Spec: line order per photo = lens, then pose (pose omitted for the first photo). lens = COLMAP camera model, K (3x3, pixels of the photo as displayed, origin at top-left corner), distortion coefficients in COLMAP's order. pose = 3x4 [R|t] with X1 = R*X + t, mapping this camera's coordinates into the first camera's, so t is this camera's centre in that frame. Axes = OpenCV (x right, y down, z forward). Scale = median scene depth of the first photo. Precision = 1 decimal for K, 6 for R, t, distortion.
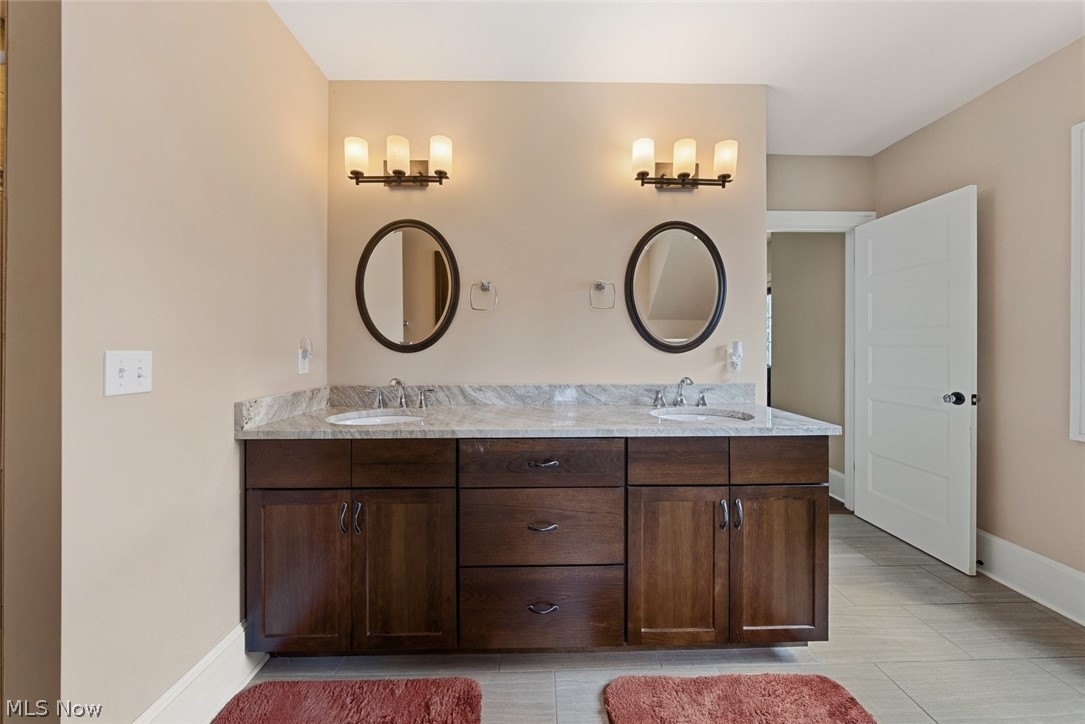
lens RADIAL K [[382.1, 0, 546.8], [0, 382.1, 348.3], [0, 0, 1]] dist [-0.000091, -0.000097]
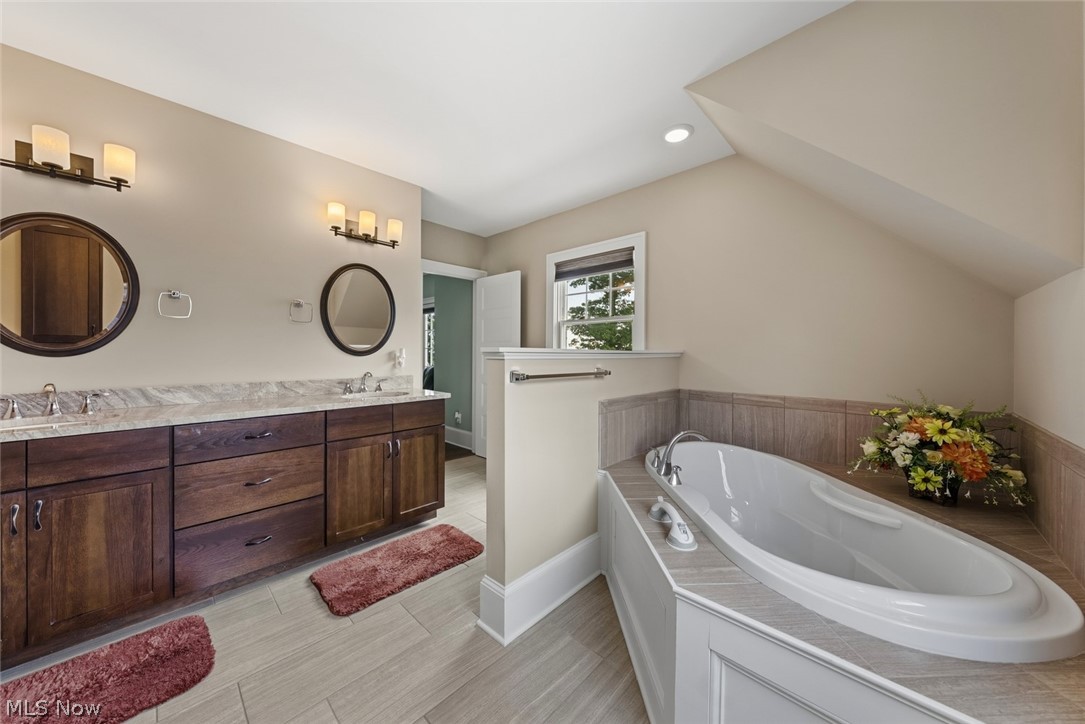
lens RADIAL K [[373.1, 0, 544.8], [0, 373.1, 351.4], [0, 0, 1]] dist [-0.006664, -0.000078]
pose [[0.707970, 0.004649, 0.706227, -0.218567], [-0.001533, 0.999986, -0.005046, 0.001379], [-0.706241, 0.002490, 0.707967, -0.655622]]
